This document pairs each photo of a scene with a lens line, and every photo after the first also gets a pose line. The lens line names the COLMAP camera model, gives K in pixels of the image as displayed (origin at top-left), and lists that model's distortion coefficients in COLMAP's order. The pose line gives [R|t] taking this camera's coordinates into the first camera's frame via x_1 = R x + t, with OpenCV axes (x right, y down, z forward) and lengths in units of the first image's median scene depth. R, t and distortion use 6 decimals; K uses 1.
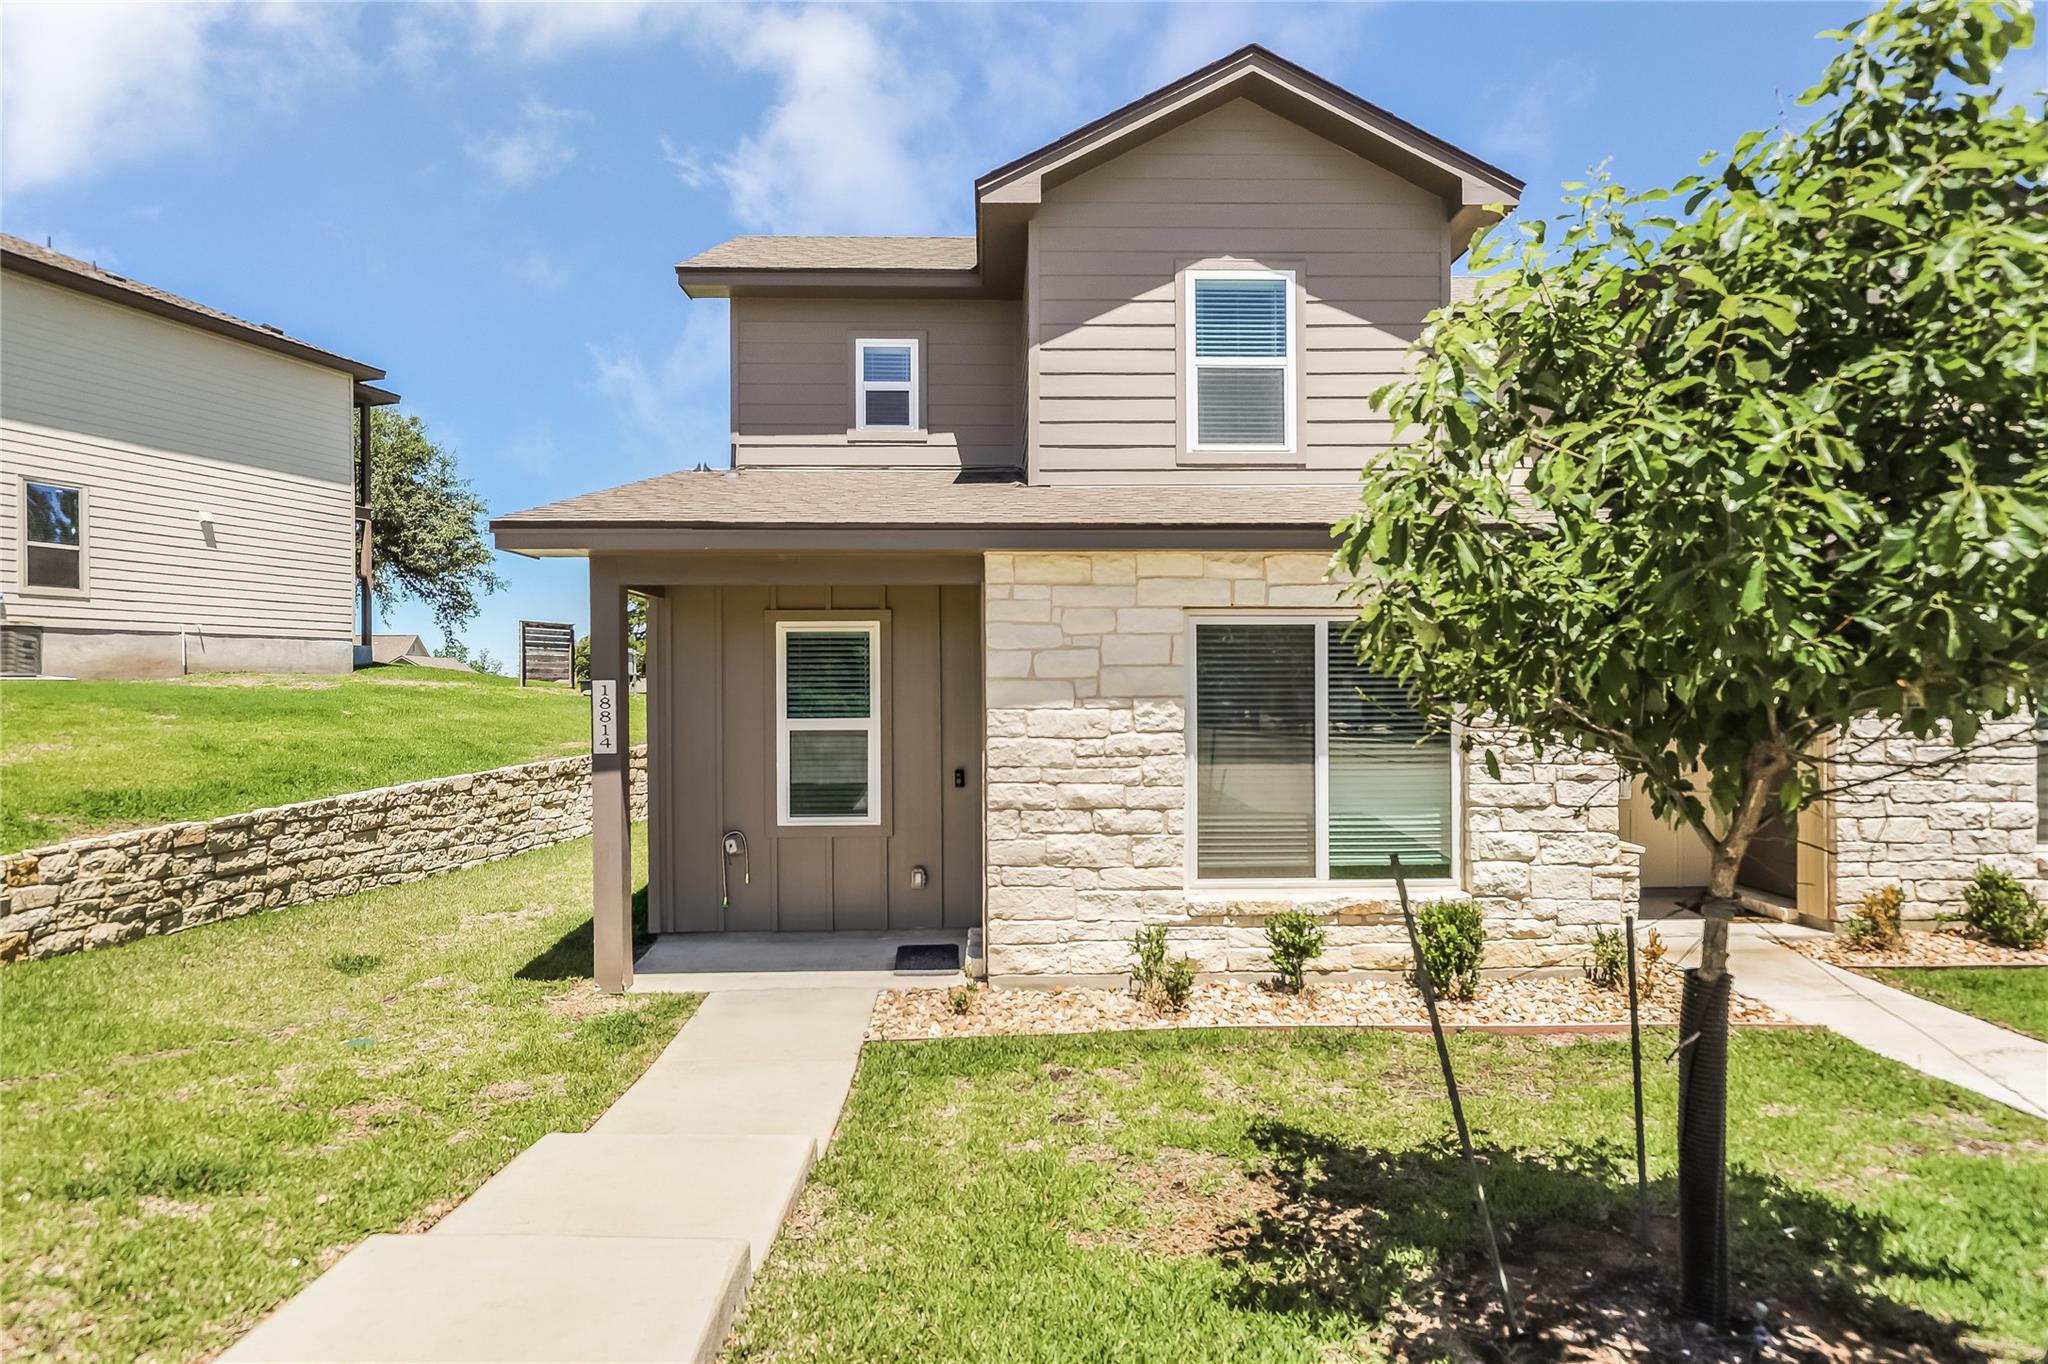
lens RADIAL K [[1120.4, 0, 1024.0], [0, 1120.4, 682.0], [0, 0, 1]] dist [0.002457, 0.000399]
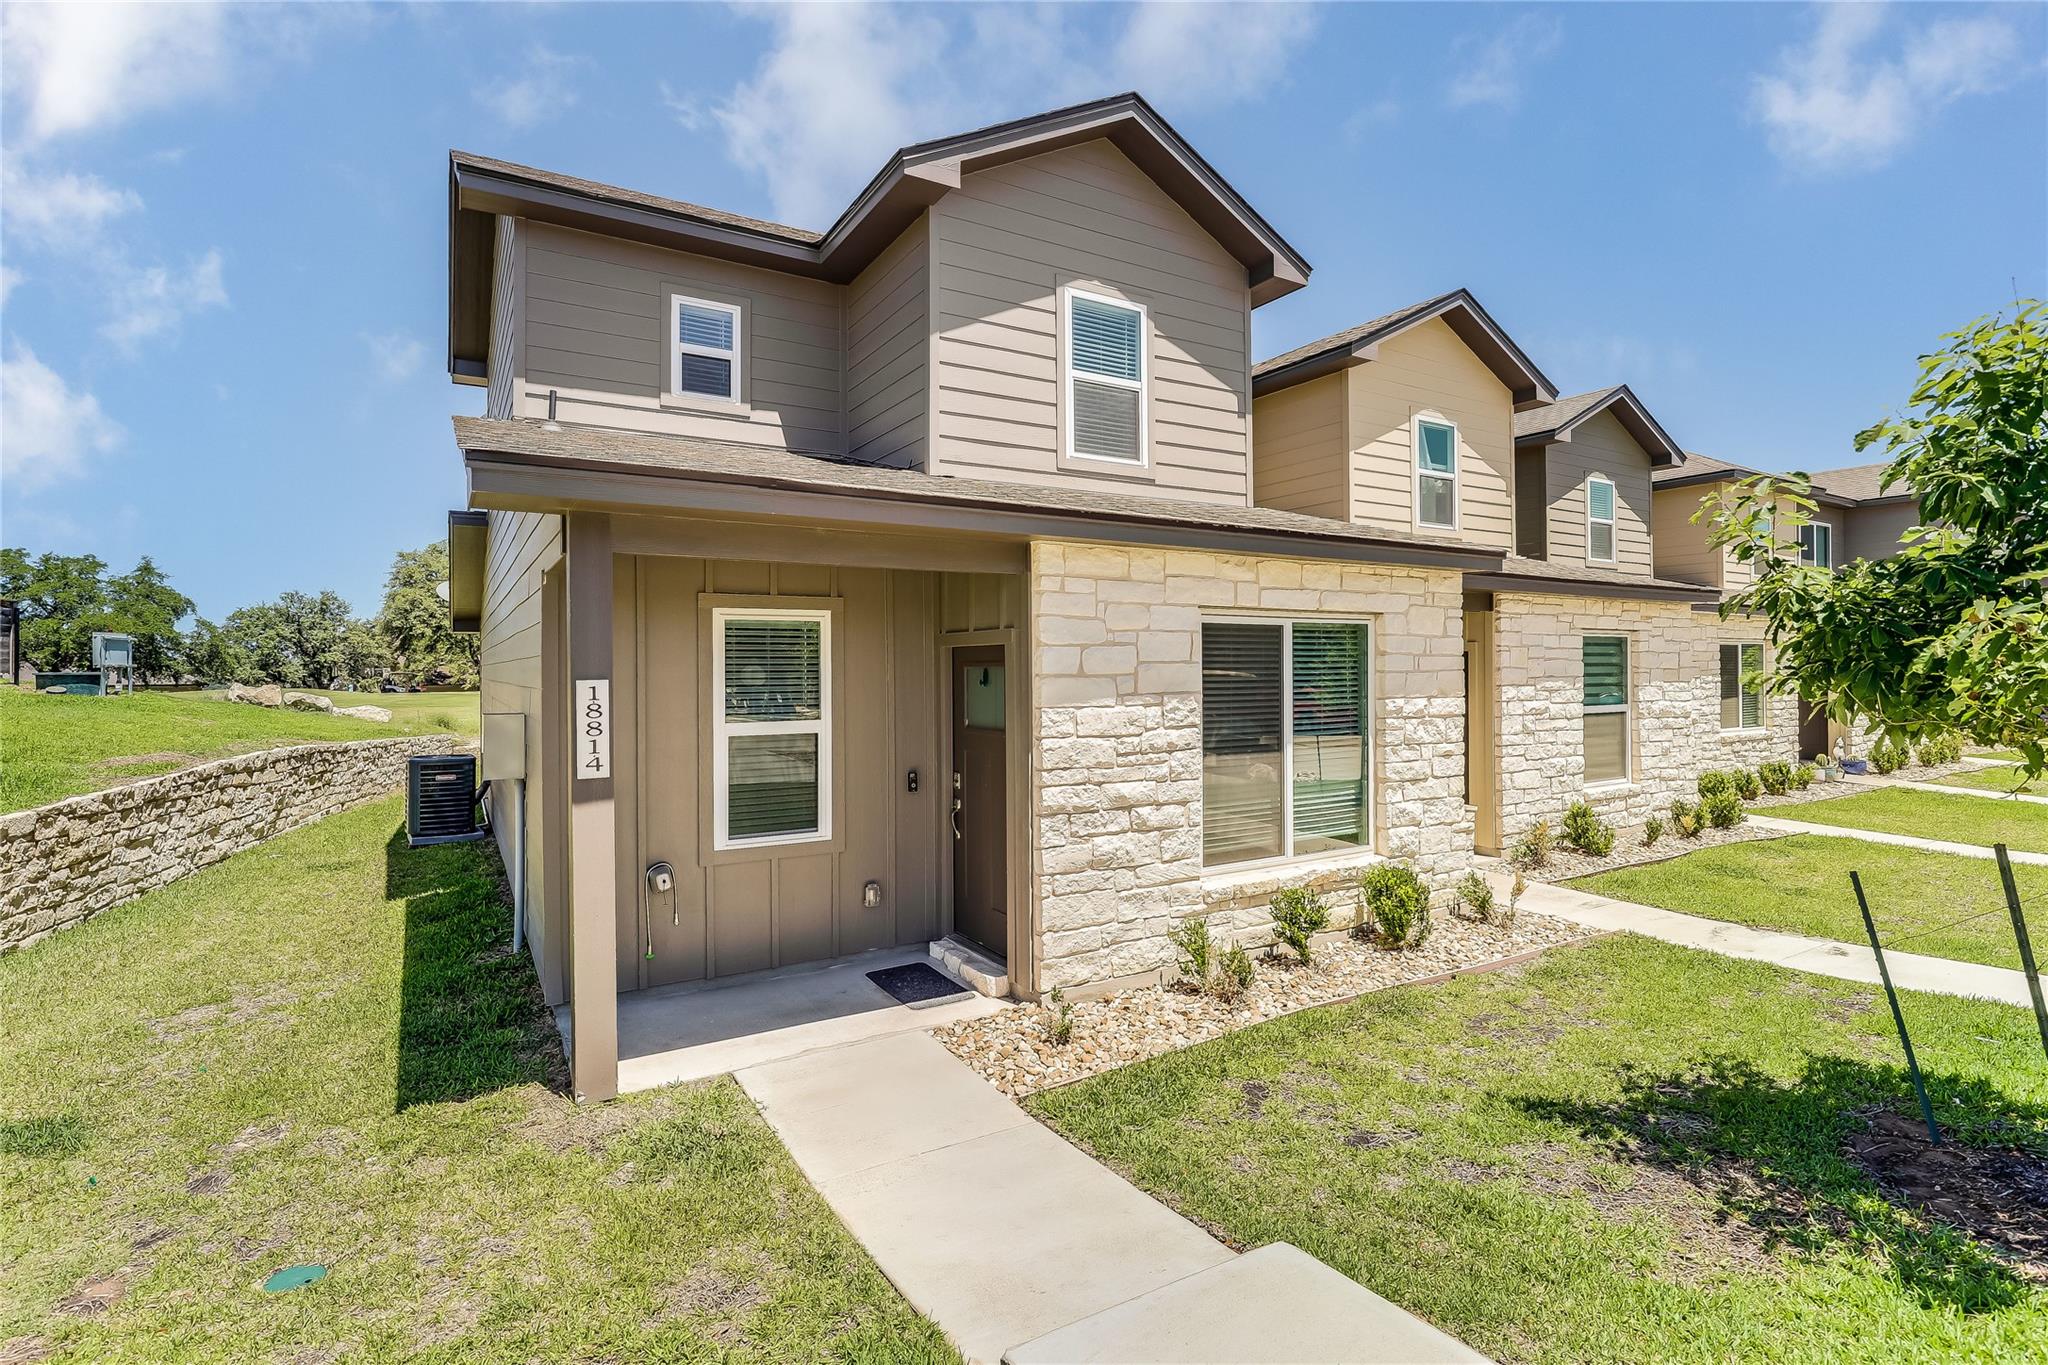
lens RADIAL K [[970.8, 0, 1024.6], [0, 970.8, 659.6], [0, 0, 1]] dist [-0.006154, 0.000692]
pose [[0.870937, 0.003903, 0.491379, -0.379061], [0.001870, 0.999935, -0.011258, -0.006397], [-0.491391, 0.010724, 0.870873, 0.256958]]
